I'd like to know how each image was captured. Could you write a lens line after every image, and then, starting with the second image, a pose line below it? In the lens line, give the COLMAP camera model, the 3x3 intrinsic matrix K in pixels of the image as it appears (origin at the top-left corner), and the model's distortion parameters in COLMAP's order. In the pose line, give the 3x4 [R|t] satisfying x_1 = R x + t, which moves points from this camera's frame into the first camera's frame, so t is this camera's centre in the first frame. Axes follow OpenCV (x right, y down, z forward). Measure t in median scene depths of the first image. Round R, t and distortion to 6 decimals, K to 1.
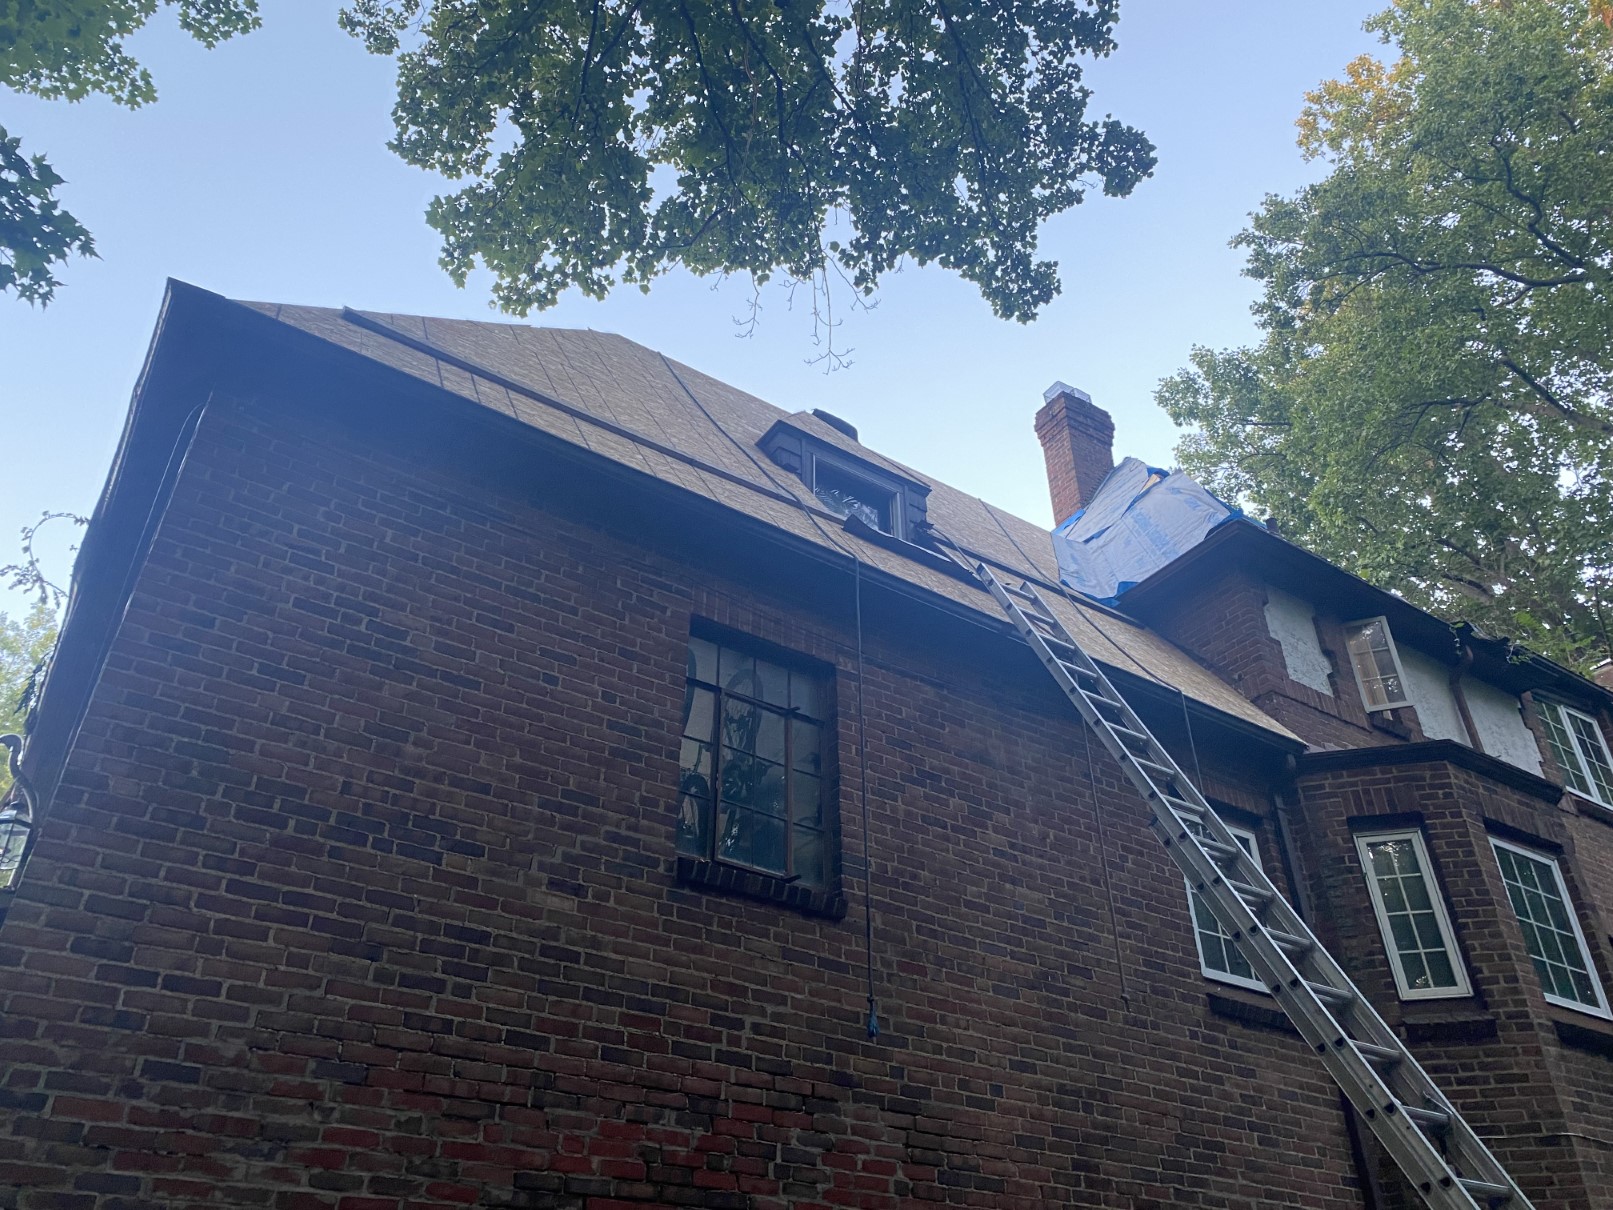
lens RADIAL K [[1249.6, 0, 806.5], [0, 1249.6, 605.0], [0, 0, 1]] dist [0.049550, -0.042821]
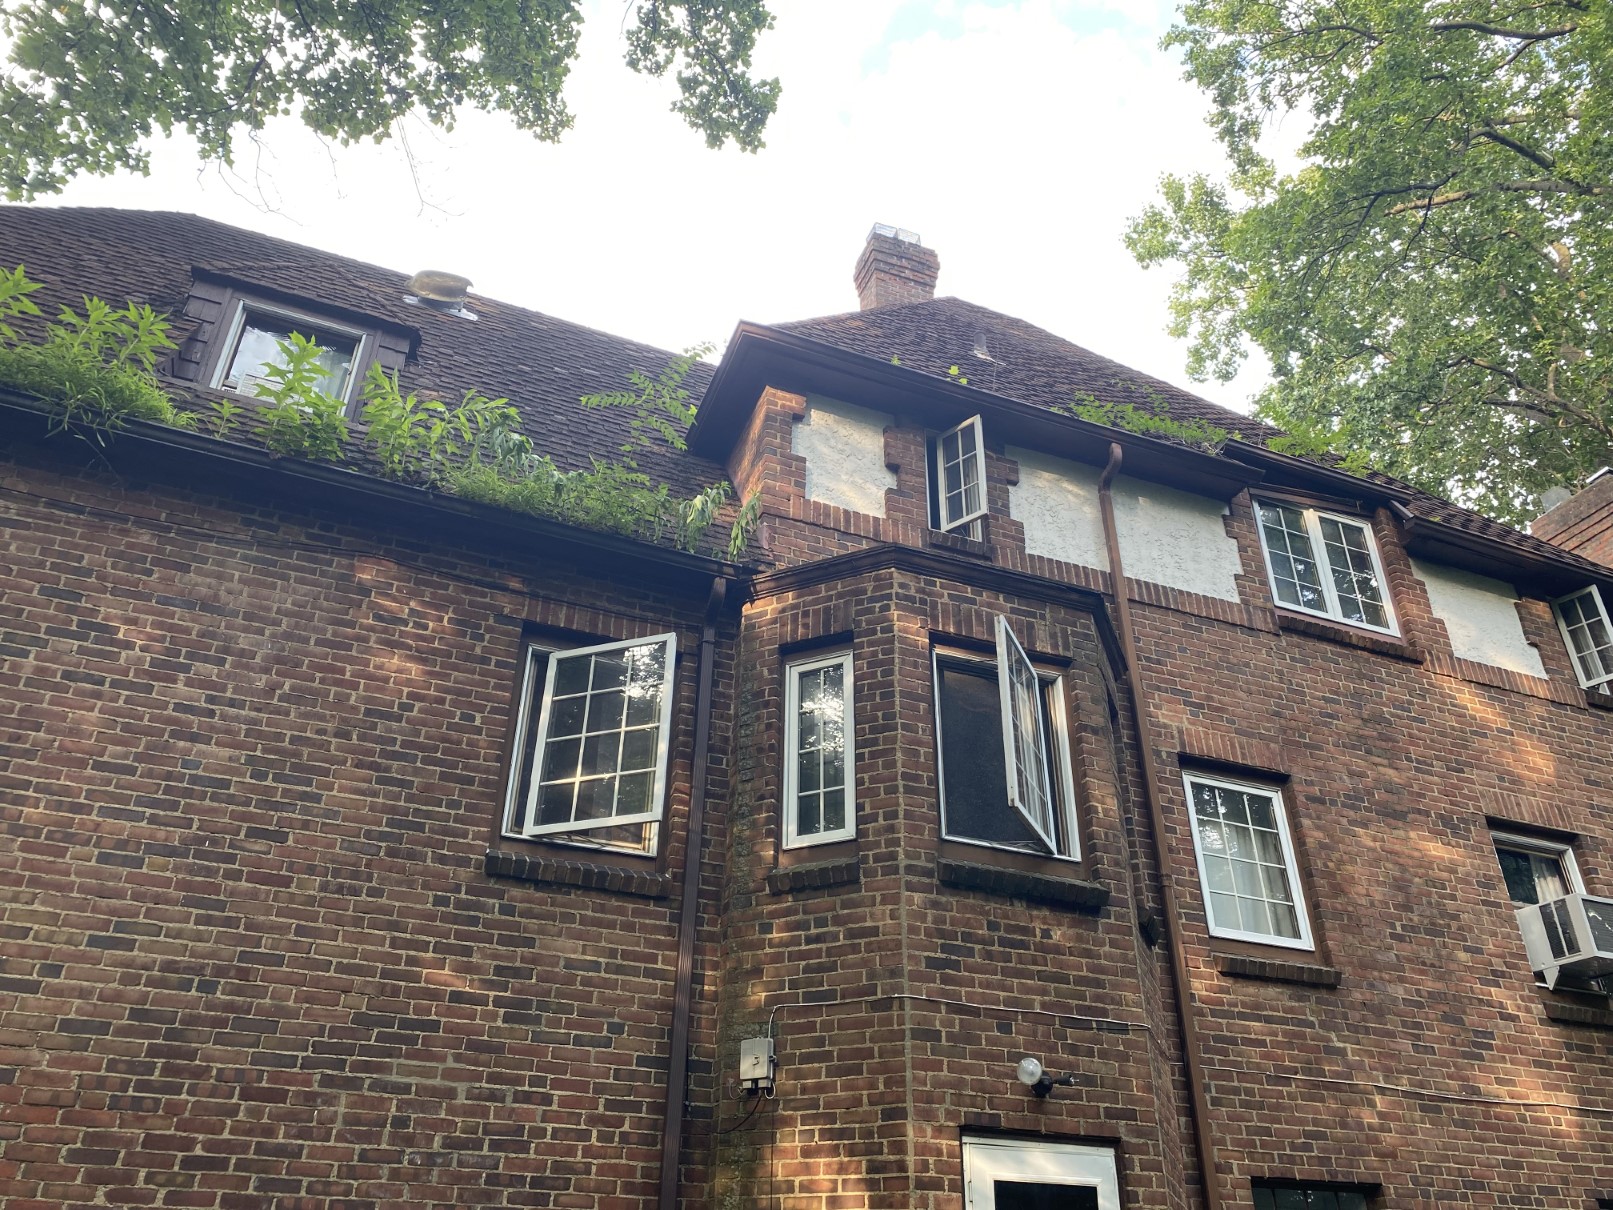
lens RADIAL K [[1249.6, 0, 806.5], [0, 1249.6, 605.0], [0, 0, 1]] dist [0.049550, -0.042821]
pose [[0.978879, -0.092604, -0.182263, 0.712298], [0.101308, 0.994090, 0.039019, 0.131025], [0.177572, -0.056659, 0.982475, 0.212806]]
